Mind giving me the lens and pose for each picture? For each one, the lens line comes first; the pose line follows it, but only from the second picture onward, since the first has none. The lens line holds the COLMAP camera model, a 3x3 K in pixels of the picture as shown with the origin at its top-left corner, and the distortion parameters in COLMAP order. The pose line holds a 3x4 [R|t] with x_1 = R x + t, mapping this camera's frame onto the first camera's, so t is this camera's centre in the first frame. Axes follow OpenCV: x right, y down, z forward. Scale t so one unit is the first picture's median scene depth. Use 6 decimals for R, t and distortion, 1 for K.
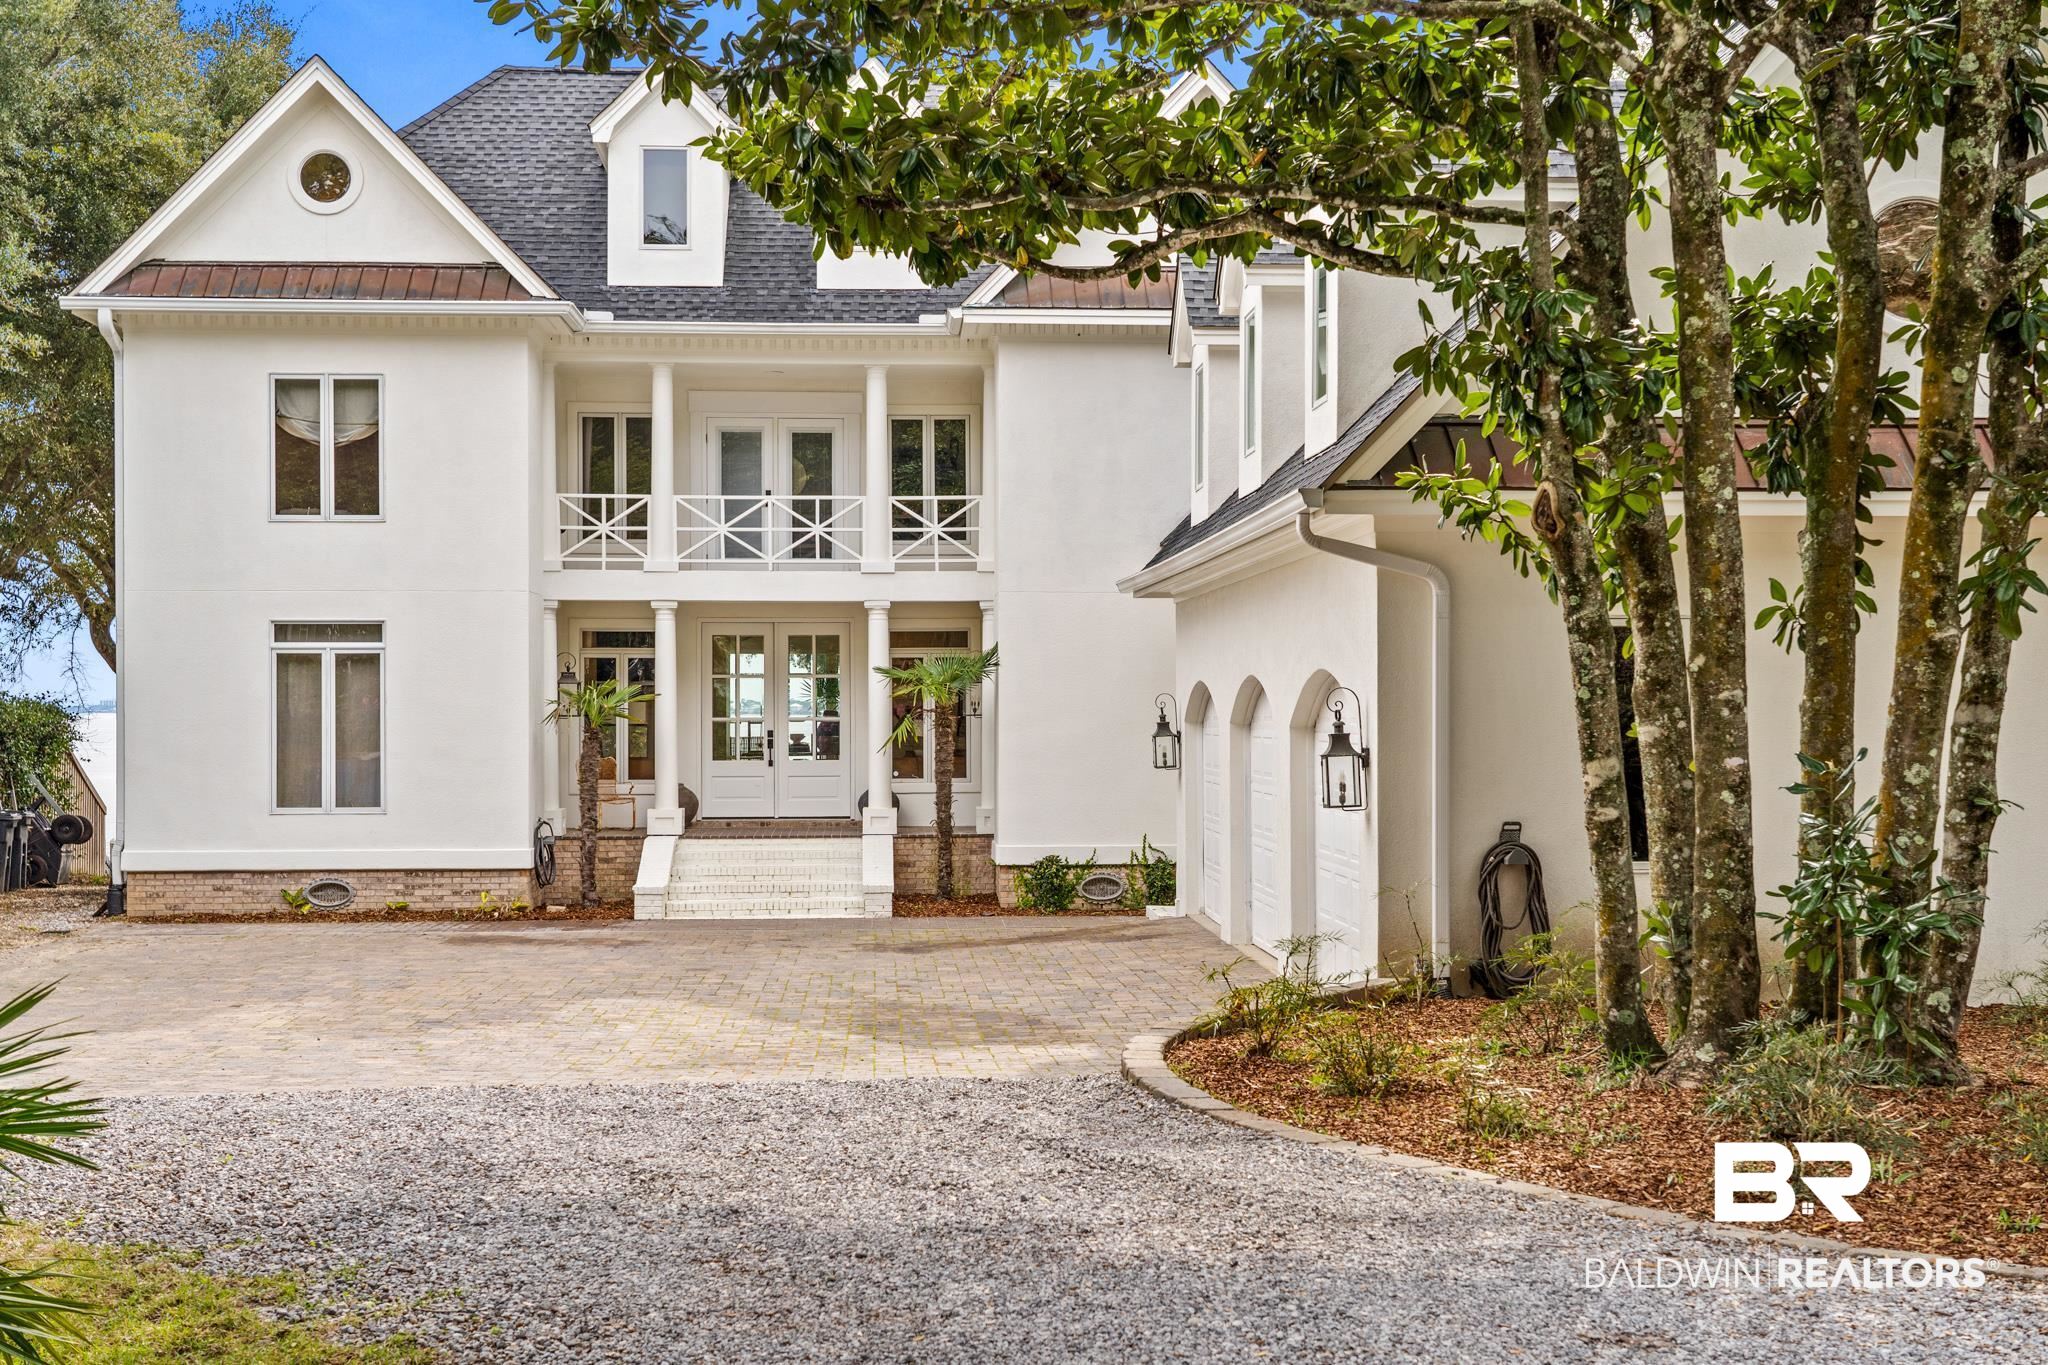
lens RADIAL K [[2437.9, 0, 1027.8], [0, 2437.9, 684.8], [0, 0, 1]] dist [0.027160, 0.000000]
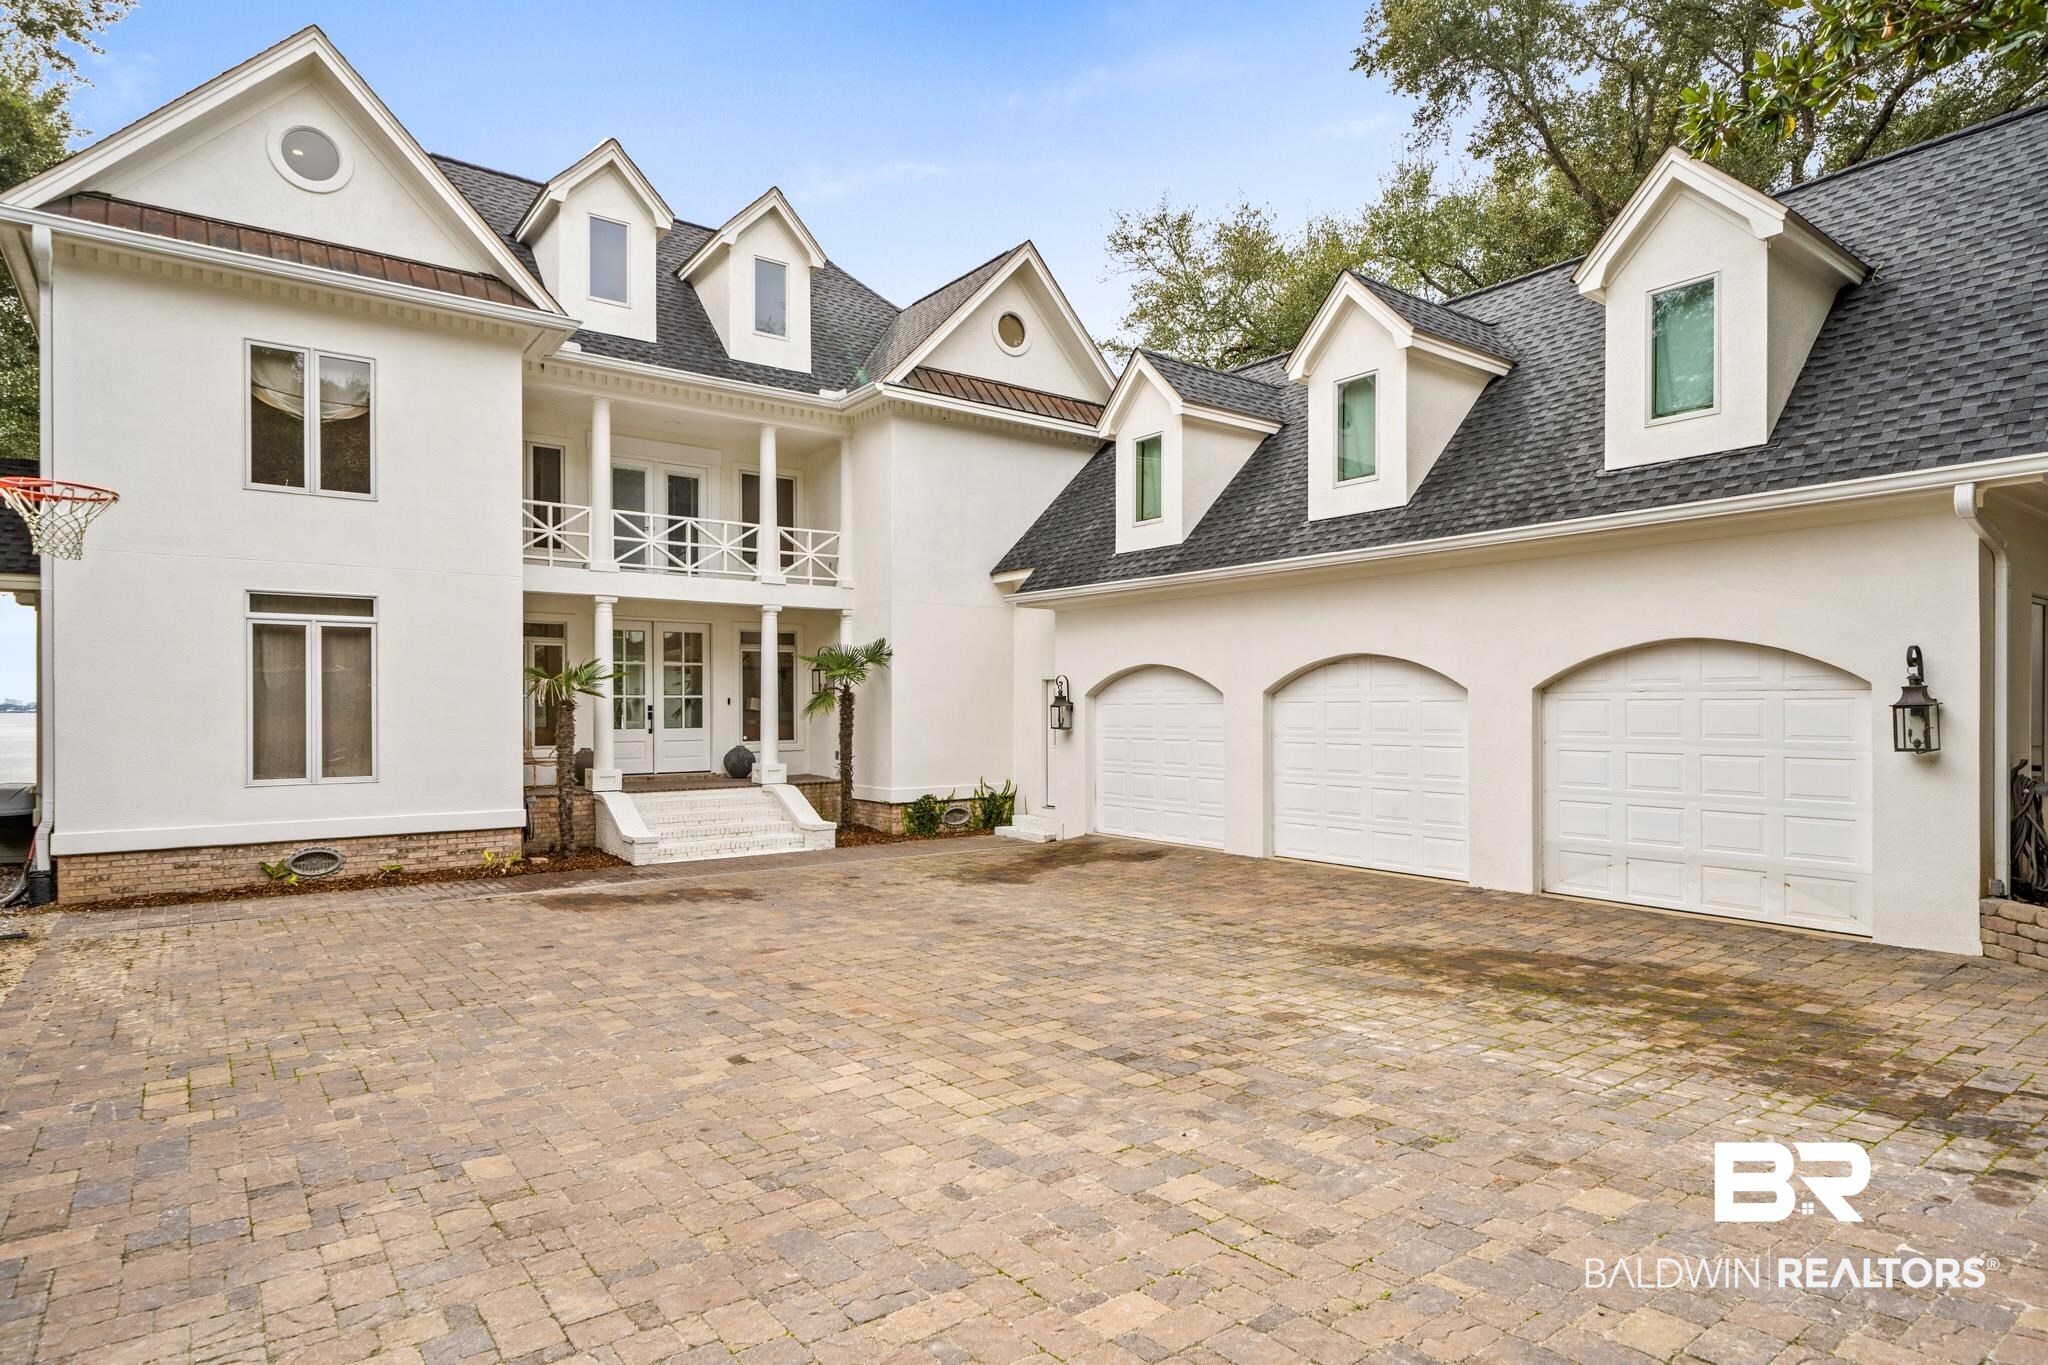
lens RADIAL K [[1108.7, 0, 1014.7], [0, 1108.7, 701.0], [0, 0, 1]] dist [0.006008, 0.001490]
pose [[0.843460, 0.003040, 0.537183, -0.288246], [-0.005860, 0.999977, 0.003542, 0.014979], [-0.537160, -0.006136, 0.843458, 0.454361]]
